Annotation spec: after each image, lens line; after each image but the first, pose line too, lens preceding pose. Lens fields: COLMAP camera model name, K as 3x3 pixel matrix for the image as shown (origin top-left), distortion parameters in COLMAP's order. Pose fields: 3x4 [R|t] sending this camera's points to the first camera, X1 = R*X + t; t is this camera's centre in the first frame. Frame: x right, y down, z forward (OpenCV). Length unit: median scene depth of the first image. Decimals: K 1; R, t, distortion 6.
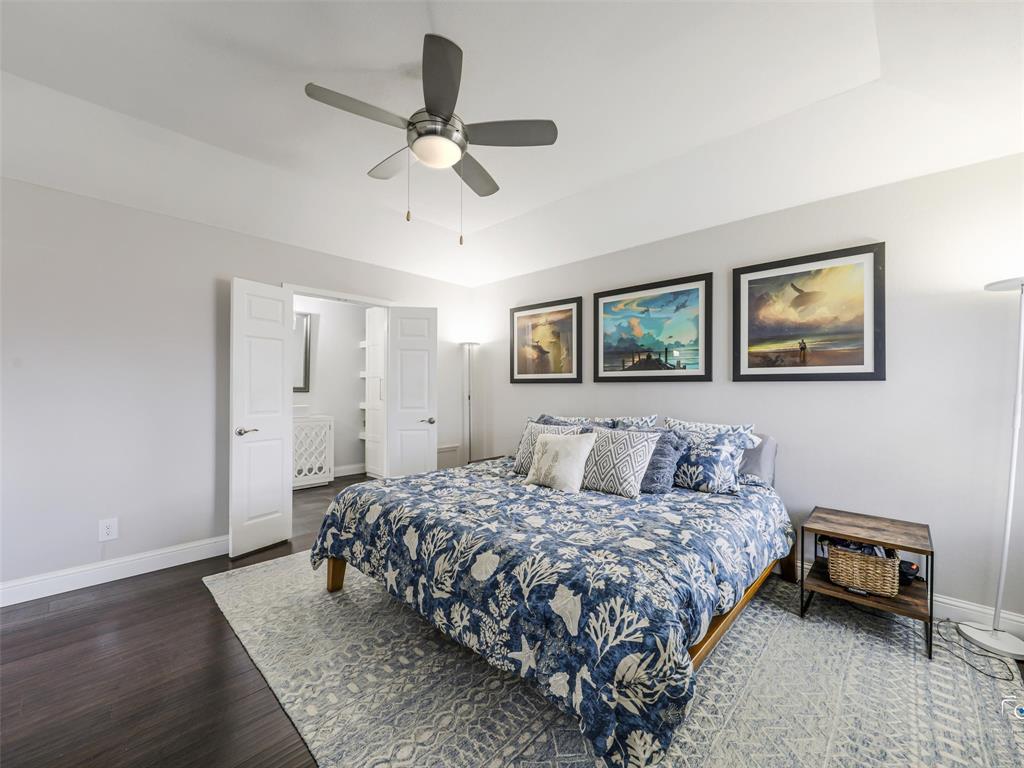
lens RADIAL K [[415.1, 0, 512.0], [0, 415.1, 384.0], [0, 0, 1]] dist [0.002448, 0.000089]
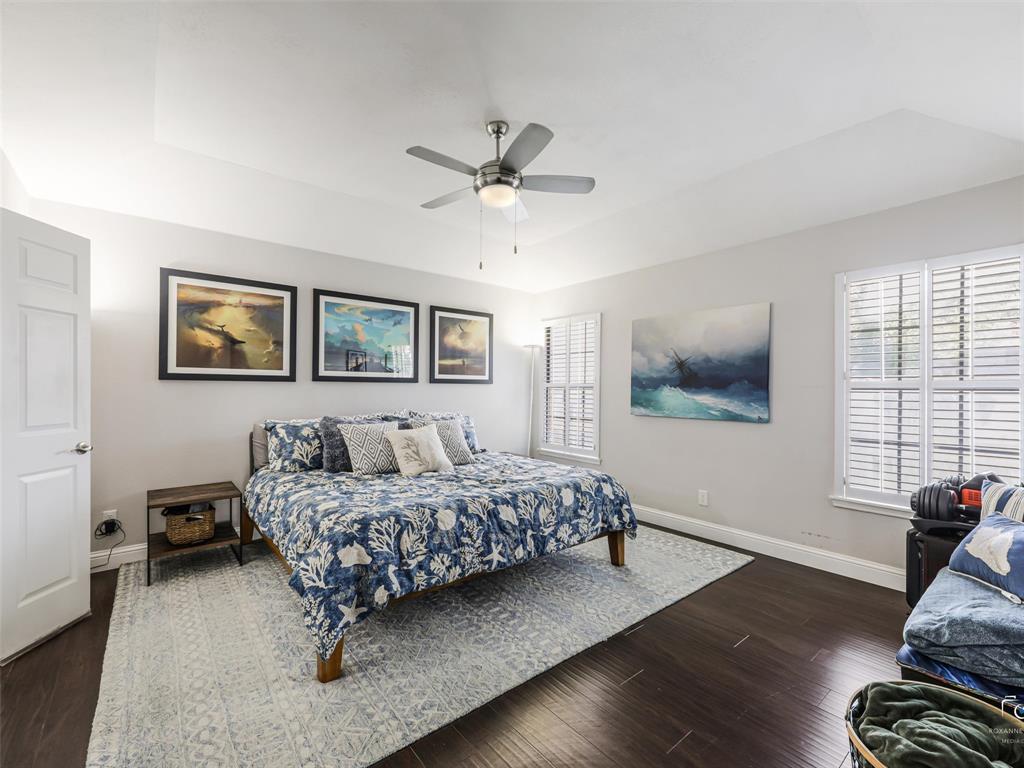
lens RADIAL K [[452.6, 0, 511.7], [0, 452.6, 386.2], [0, 0, 1]] dist [0.001592, -0.000212]
pose [[0.115454, 0.001971, 0.993311, -0.896880], [-0.016733, 0.999860, -0.000040, -0.000286], [-0.993172, -0.016617, 0.115470, 0.481624]]
